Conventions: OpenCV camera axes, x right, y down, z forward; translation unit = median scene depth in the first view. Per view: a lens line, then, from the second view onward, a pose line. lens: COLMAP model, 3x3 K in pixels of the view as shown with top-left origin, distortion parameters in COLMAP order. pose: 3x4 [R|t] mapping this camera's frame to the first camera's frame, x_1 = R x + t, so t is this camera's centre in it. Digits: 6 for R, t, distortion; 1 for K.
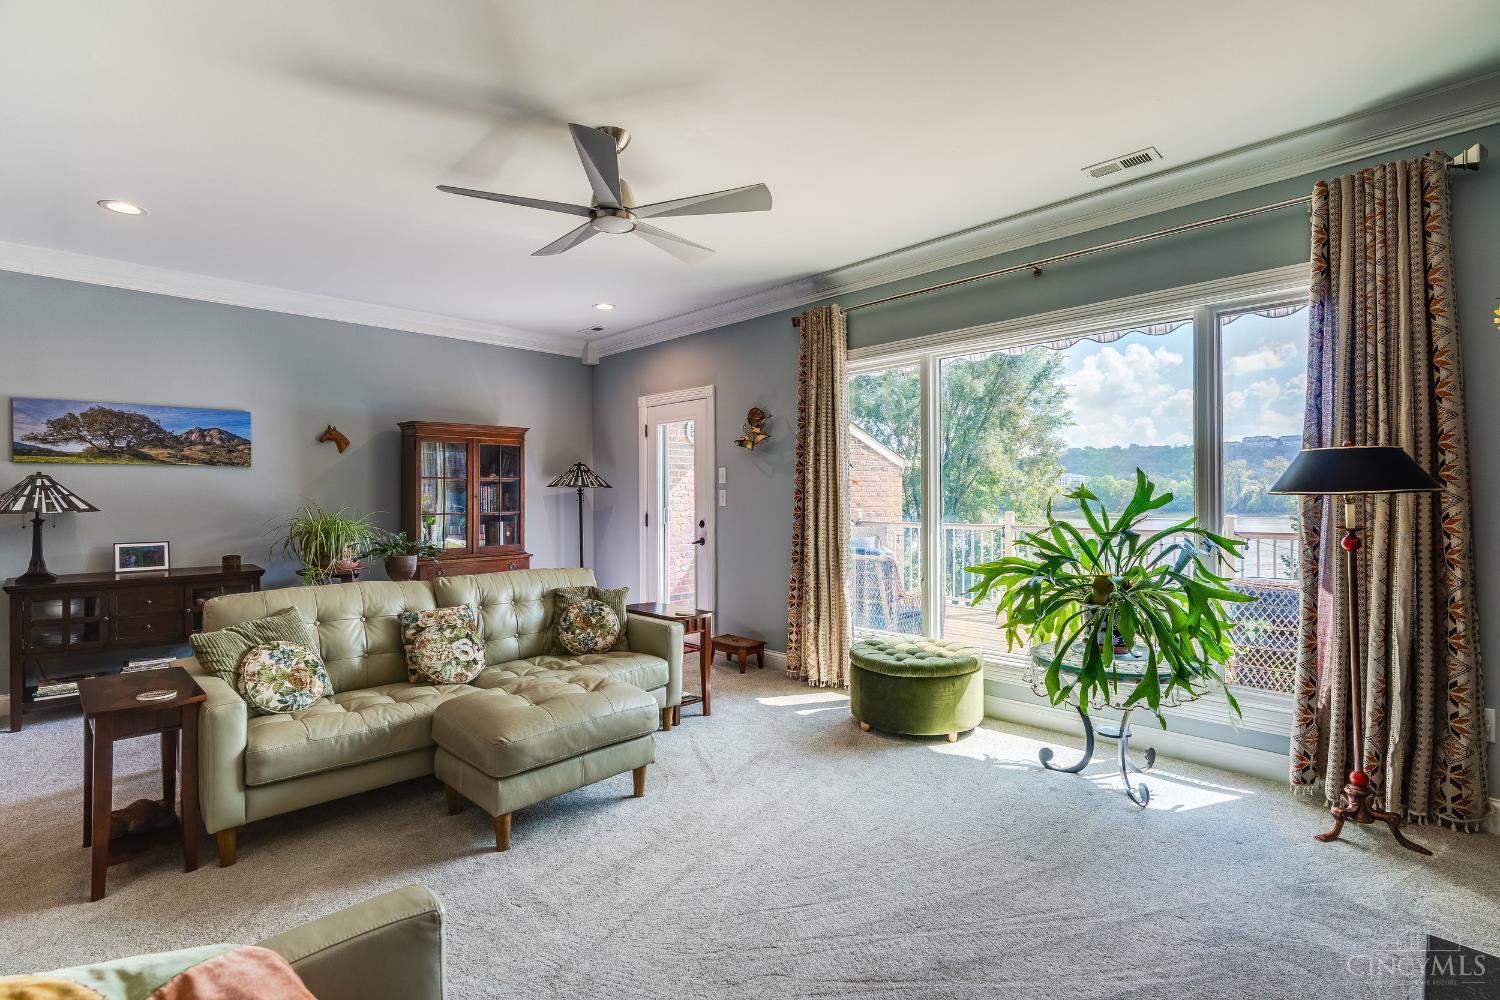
lens RADIAL K [[697.5, 0, 748.2], [0, 697.5, 496.3], [0, 0, 1]] dist [0.001372, 0.000068]
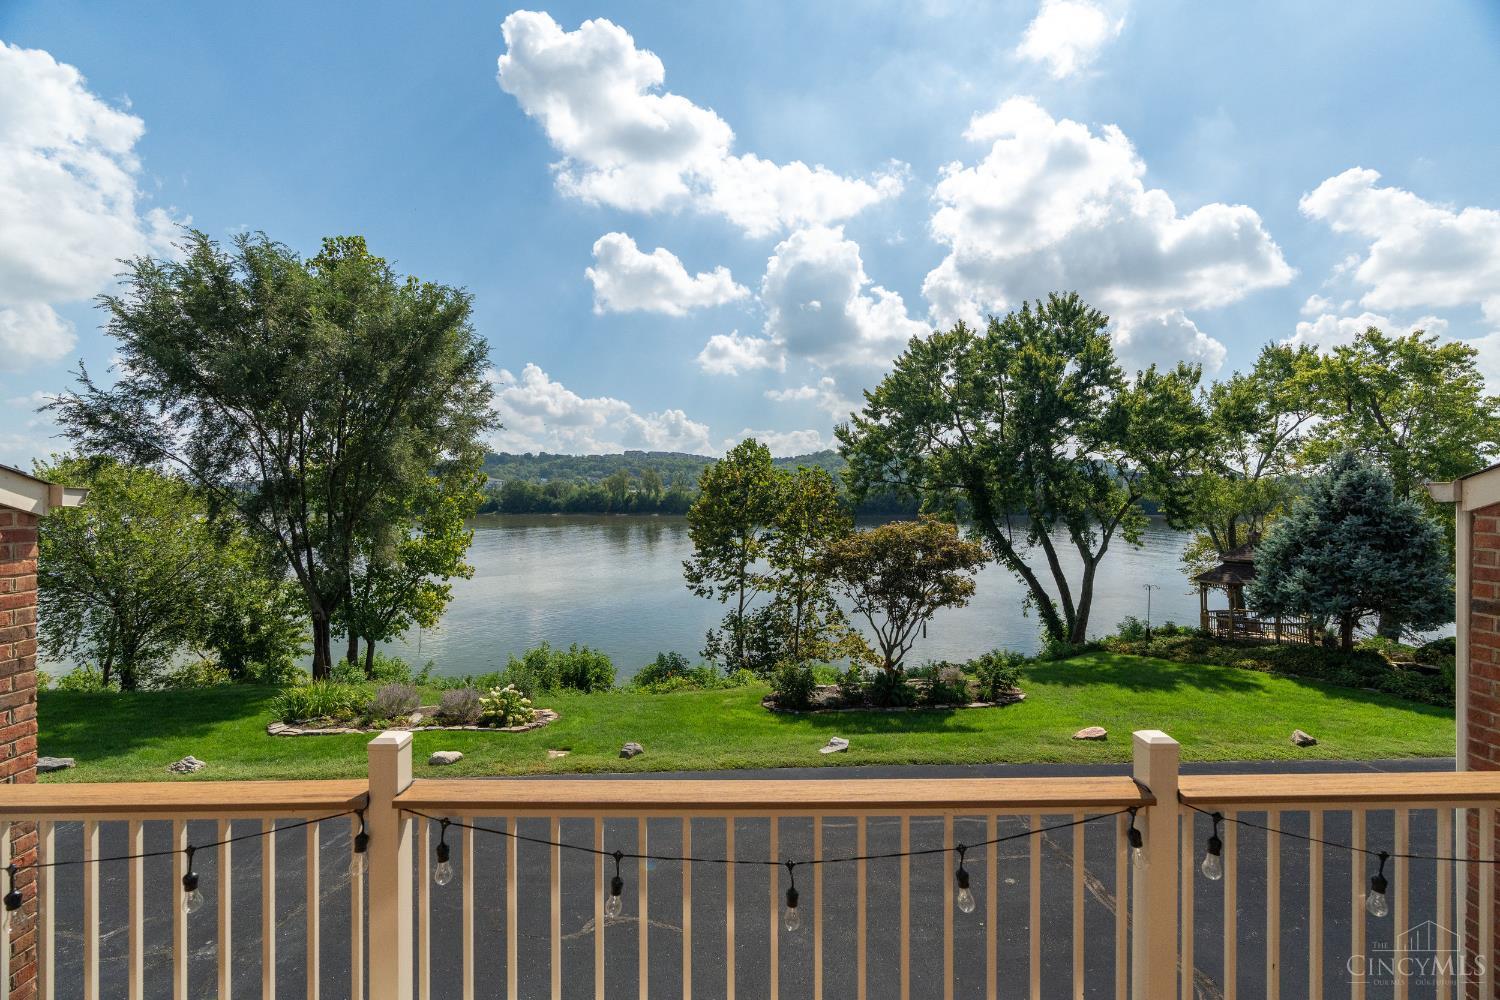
lens RADIAL K [[679.5, 0, 756.6], [0, 679.5, 495.4], [0, 0, 1]] dist [0.002383, -0.000344]
pose [[0.691326, 0.004519, 0.722529, 0.408554], [-0.001534, 0.999987, -0.004786, -0.083538], [-0.722541, 0.002200, 0.691324, 0.993376]]
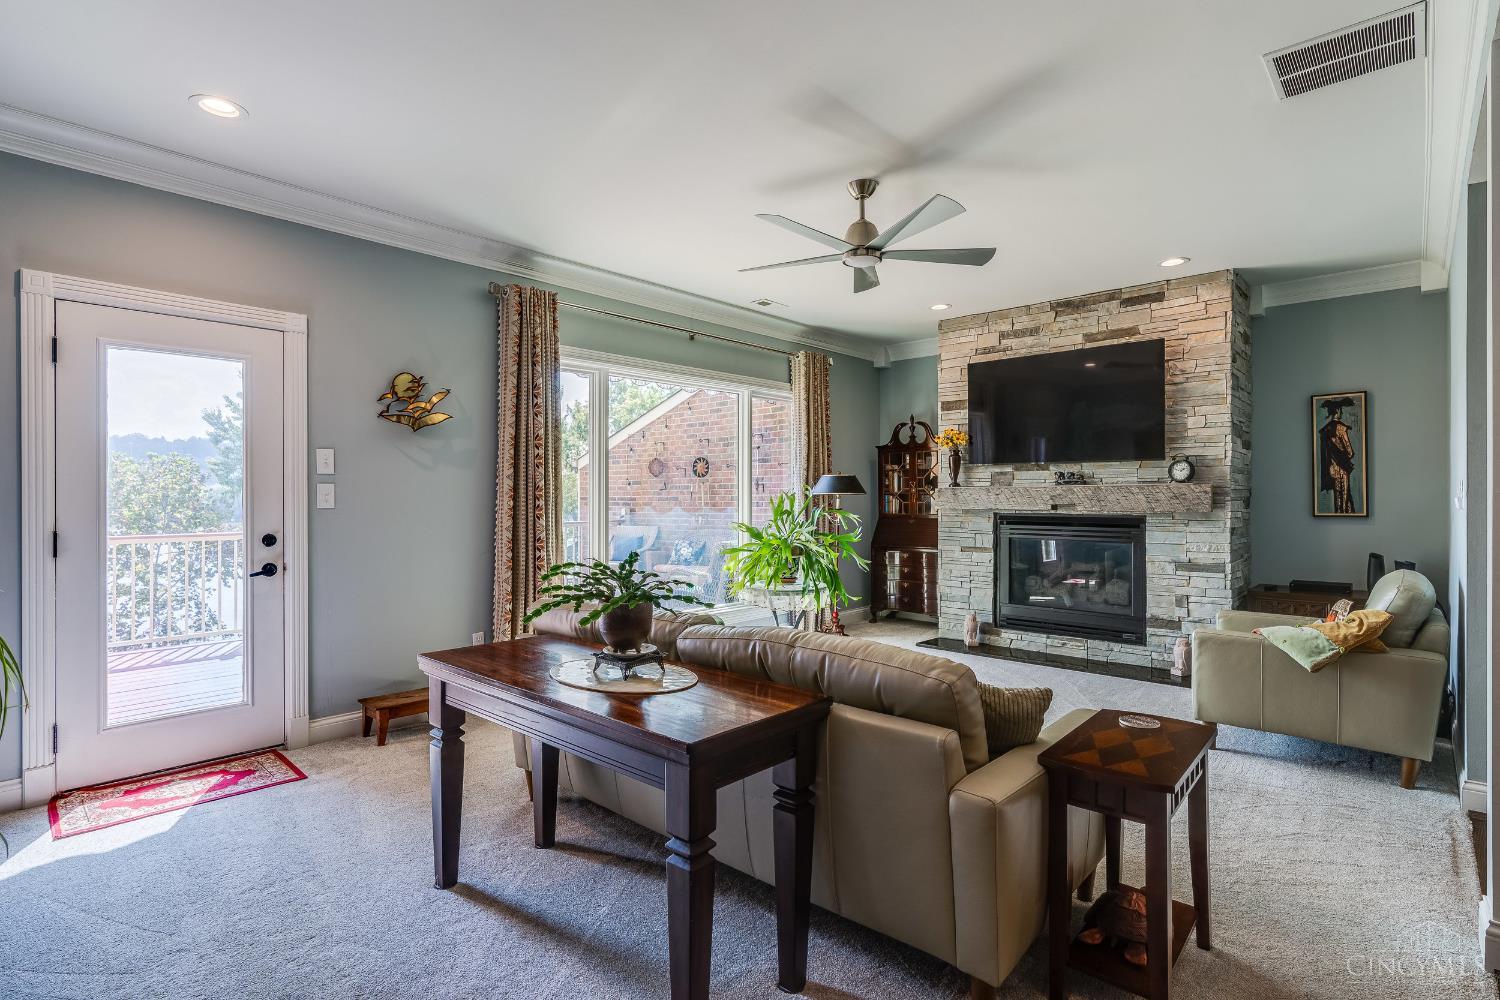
lens RADIAL K [[746.8, 0, 751.9], [0, 746.8, 496.9], [0, 0, 1]] dist [0.015122, 0.000471]
pose [[-0.025974, 0.006520, 0.999641, -0.650597], [0.003802, 0.999972, -0.006423, 0.007429], [-0.999655, 0.003634, -0.025998, 0.551110]]
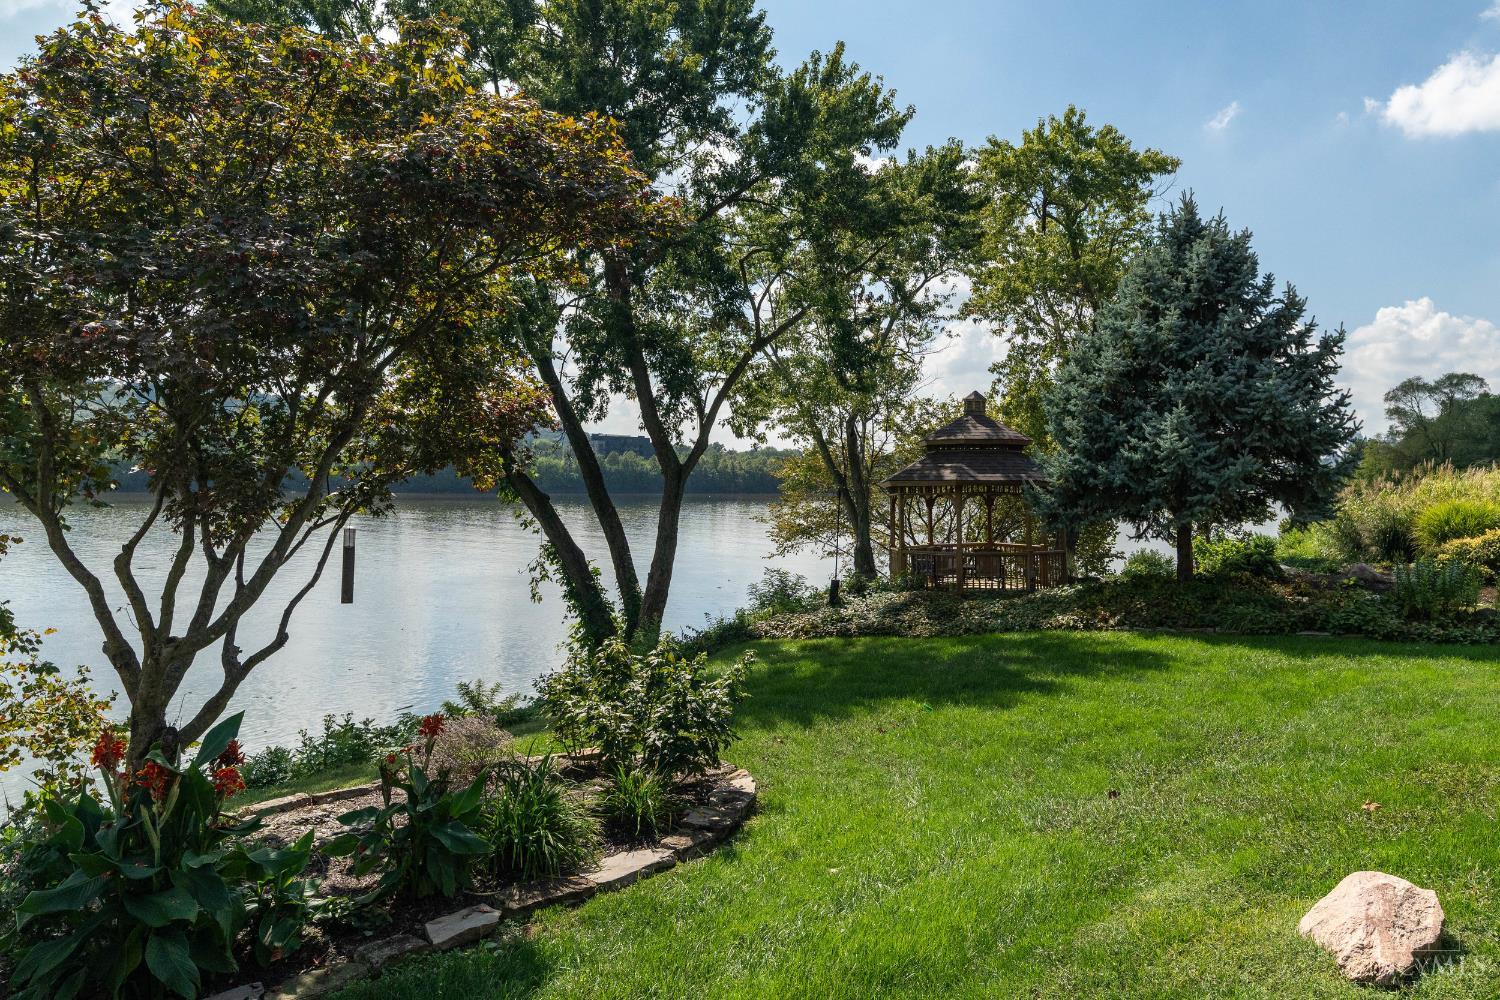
lens RADIAL K [[1021.9, 0, 845.8], [0, 1021.9, 423.7], [0, 0, 1]] dist [0.004171, -0.000203]
pose [[0.011526, 0.058015, 0.998249, 2.174305], [-0.016719, 0.998187, -0.057818, 0.434376], [-0.999794, -0.016023, 0.012475, 2.092712]]
